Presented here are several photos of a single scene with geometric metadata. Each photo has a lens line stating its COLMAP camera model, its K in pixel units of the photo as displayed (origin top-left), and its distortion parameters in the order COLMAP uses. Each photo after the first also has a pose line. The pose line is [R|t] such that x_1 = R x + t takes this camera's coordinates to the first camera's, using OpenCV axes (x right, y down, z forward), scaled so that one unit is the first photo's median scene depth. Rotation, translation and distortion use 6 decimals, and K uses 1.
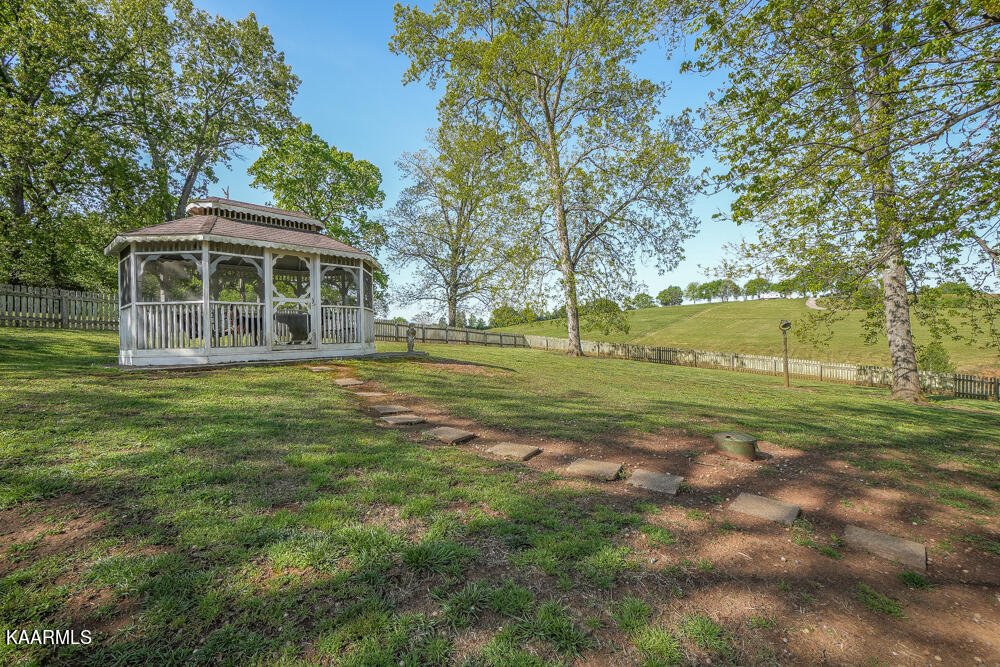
lens RADIAL K [[445.4, 0, 491.0], [0, 445.4, 335.6], [0, 0, 1]] dist [-0.058197, 0.018121]
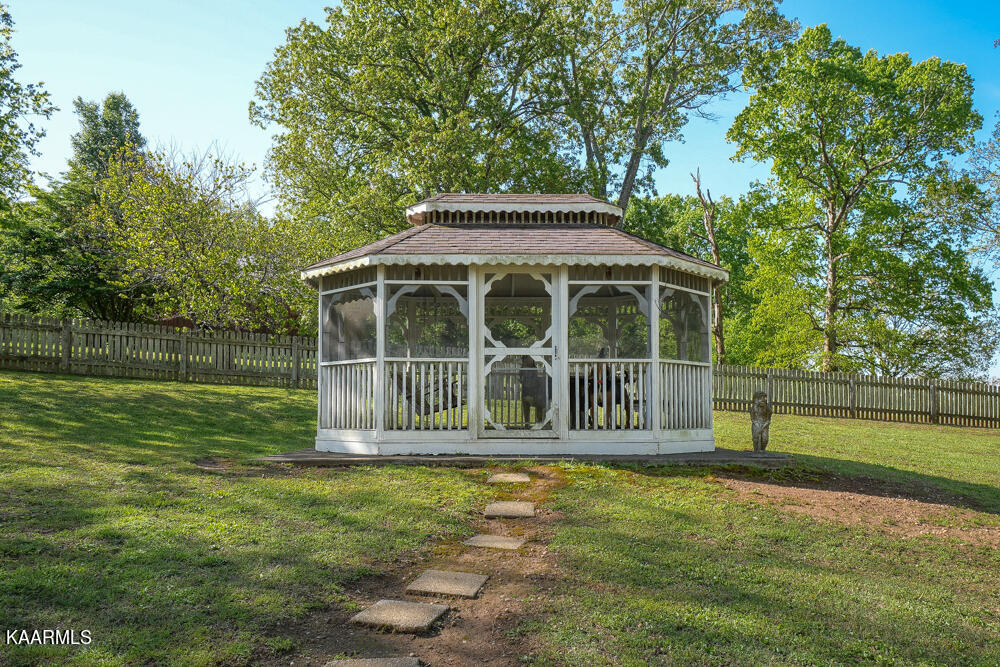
lens RADIAL K [[751.9, 0, 511.2], [0, 751.9, 394.1], [0, 0, 1]] dist [0.025863, 0.024101]
pose [[0.673773, 0.011420, -0.738850, 0.066072], [-0.017884, 0.999840, -0.000855, -0.005991], [0.738722, 0.013790, 0.673870, 0.083841]]
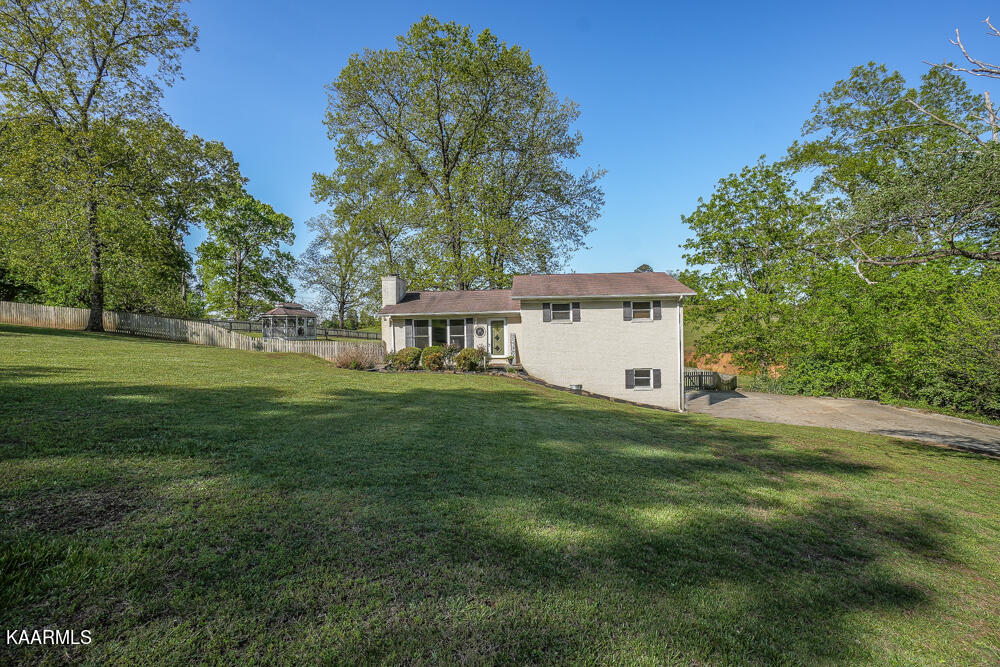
lens RADIAL K [[445.4, 0, 493.1], [0, 445.4, 335.5], [0, 0, 1]] dist [-0.058197, 0.018121]
pose [[0.972552, 0.011287, 0.232411, 0.109129], [-0.013286, 0.999887, 0.007040, -0.012010], [-0.232305, -0.009935, 0.972592, -0.991814]]
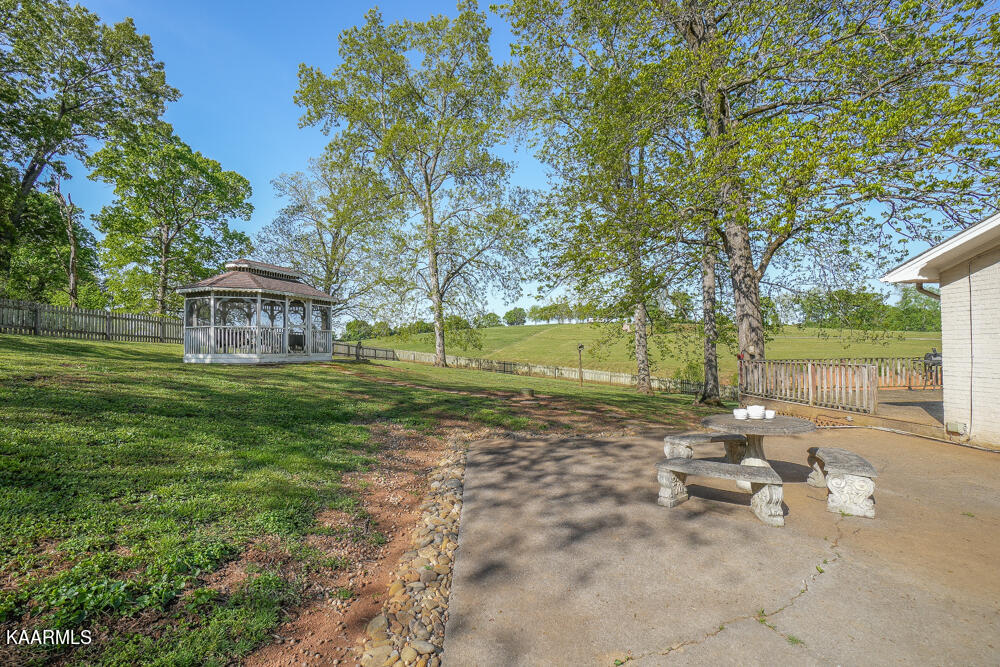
lens RADIAL K [[445.4, 0, 496.3], [0, 445.4, 336.4], [0, 0, 1]] dist [-0.058197, 0.018121]
pose [[0.941277, 0.030991, 0.336211, -0.074722], [-0.020168, 0.999161, -0.035637, 0.000611], [-0.337033, 0.026764, 0.941112, -0.207842]]
